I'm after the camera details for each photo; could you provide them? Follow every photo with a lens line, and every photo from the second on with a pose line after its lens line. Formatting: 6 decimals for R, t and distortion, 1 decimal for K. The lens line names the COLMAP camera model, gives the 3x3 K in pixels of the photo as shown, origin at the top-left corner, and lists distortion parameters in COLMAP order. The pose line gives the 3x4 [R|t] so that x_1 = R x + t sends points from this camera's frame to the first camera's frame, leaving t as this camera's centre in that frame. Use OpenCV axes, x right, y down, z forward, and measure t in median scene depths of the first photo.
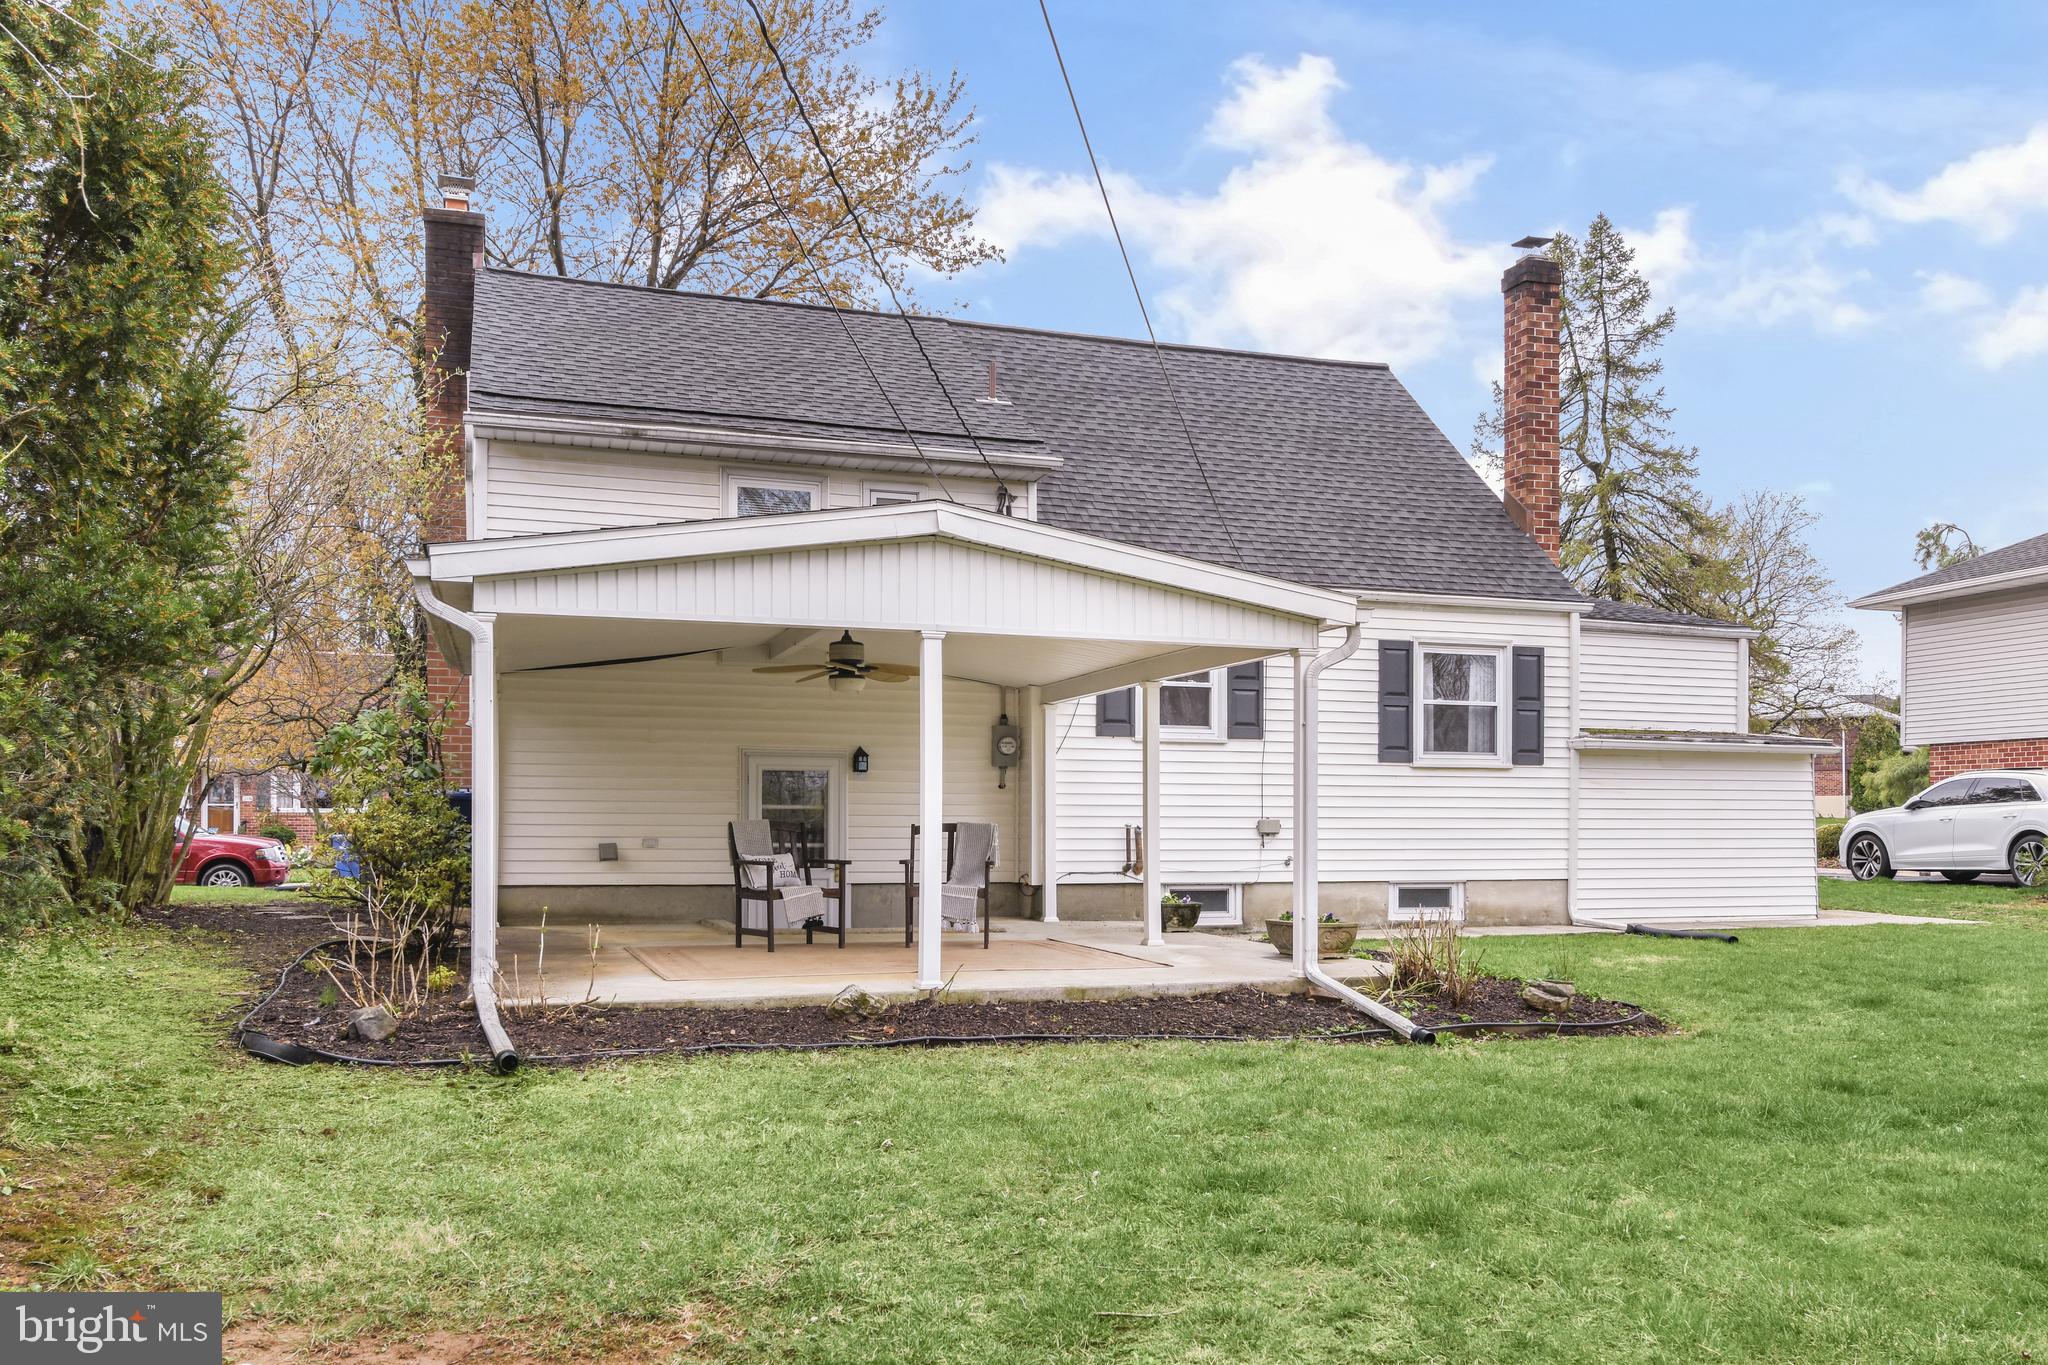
lens RADIAL K [[1396.1, 0, 979.3], [0, 1396.1, 655.6], [0, 0, 1]] dist [0.003876, 0.001077]
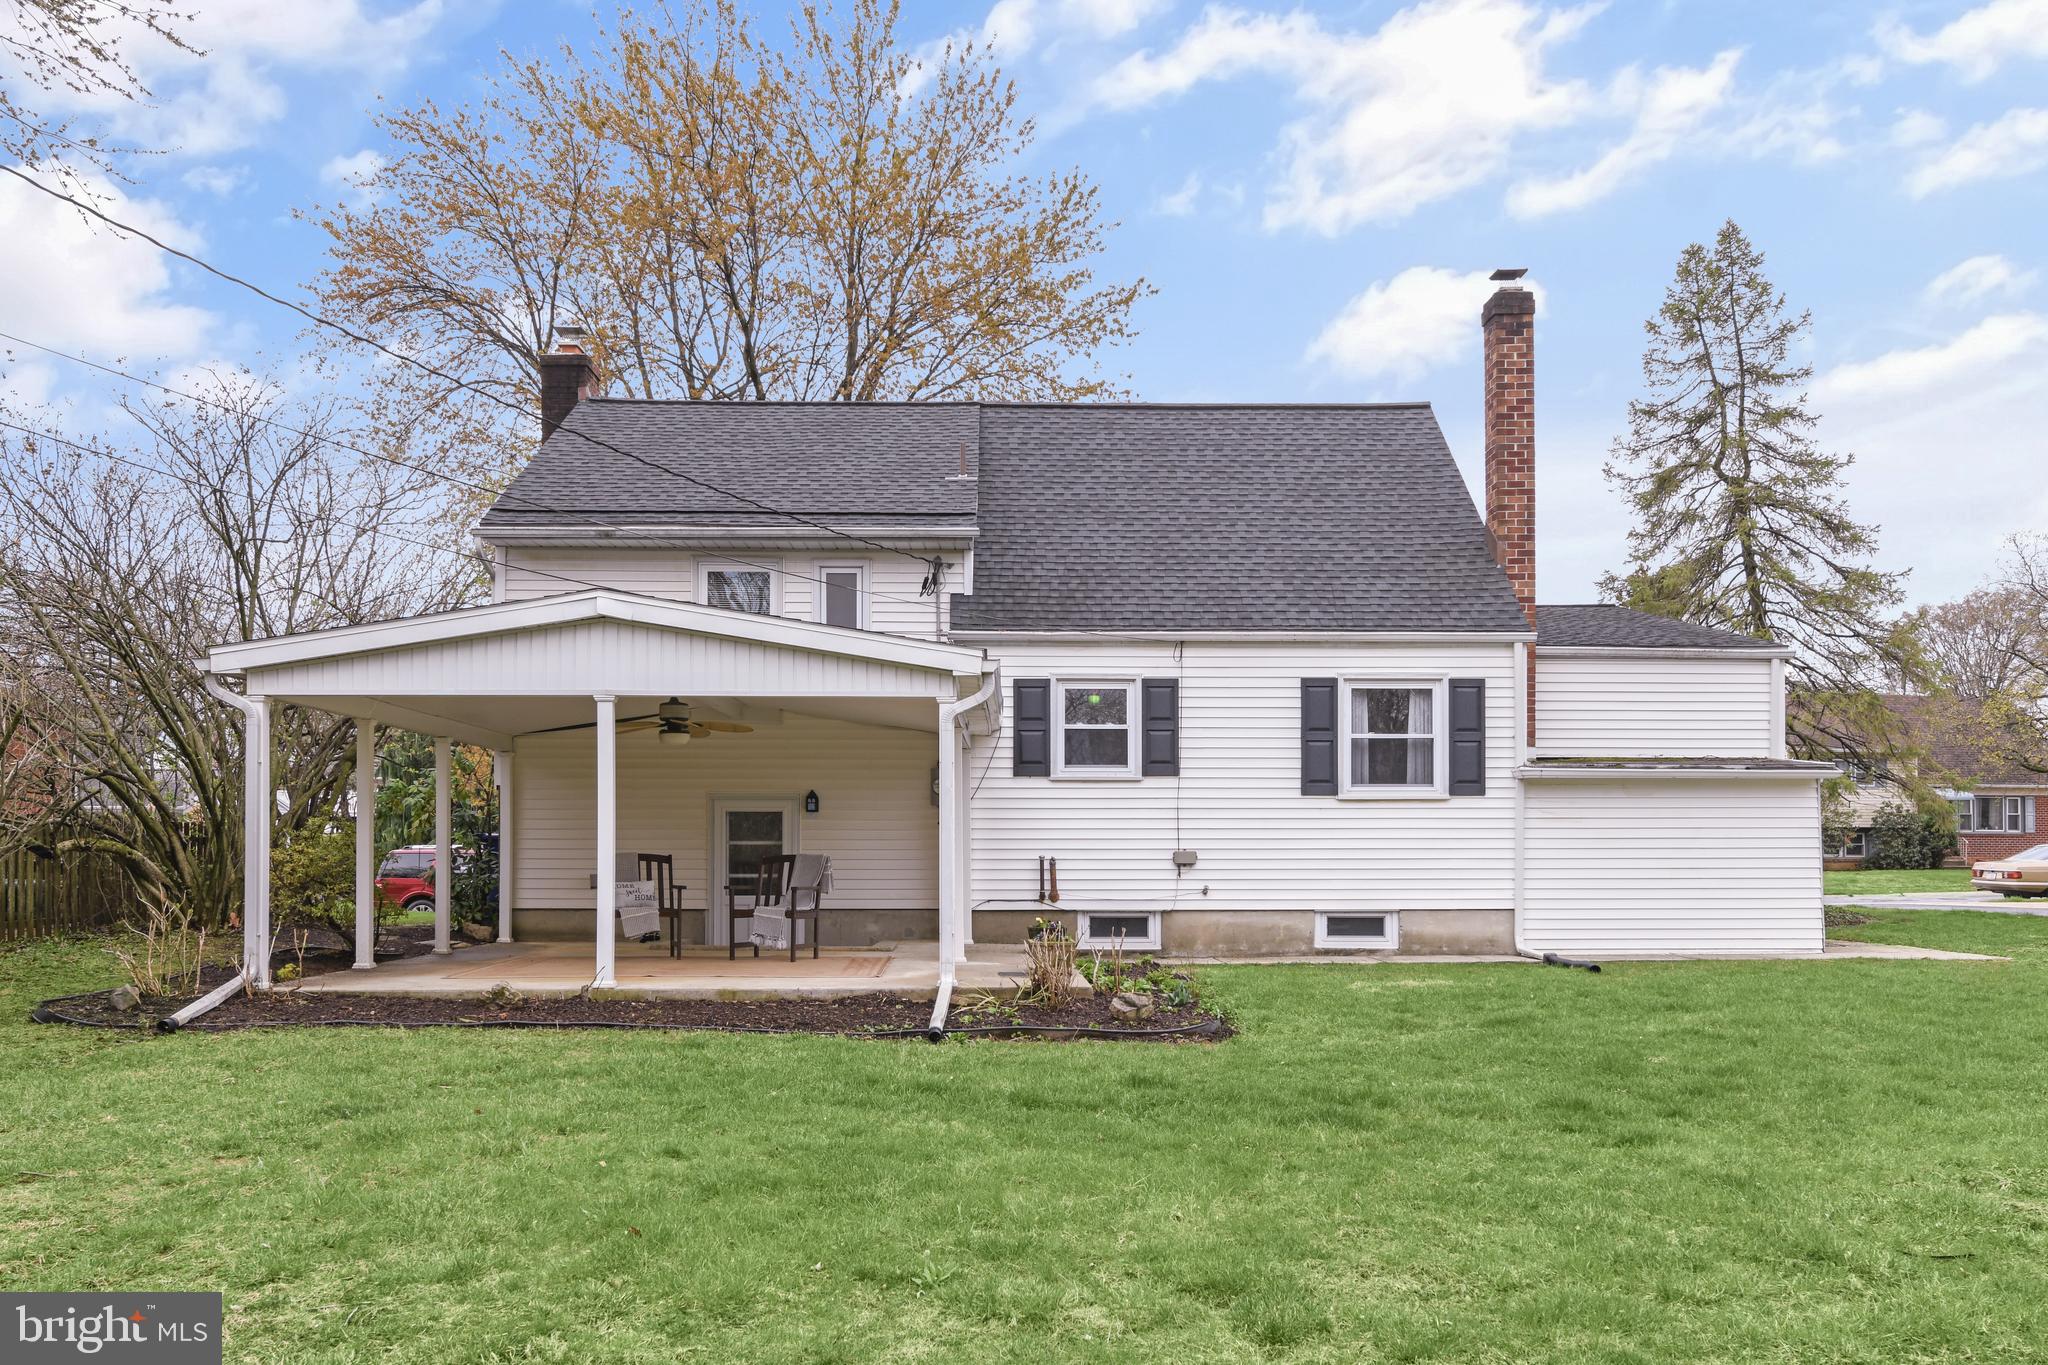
lens RADIAL K [[1342.9, 0, 1024.0], [0, 1342.9, 682.5], [0, 0, 1]] dist [0.004010, 0.001027]
pose [[0.964723, -0.039711, -0.260254, 0.345348], [0.035800, 0.999164, -0.019753, 0.004403], [0.260821, 0.009740, 0.965338, -0.022744]]
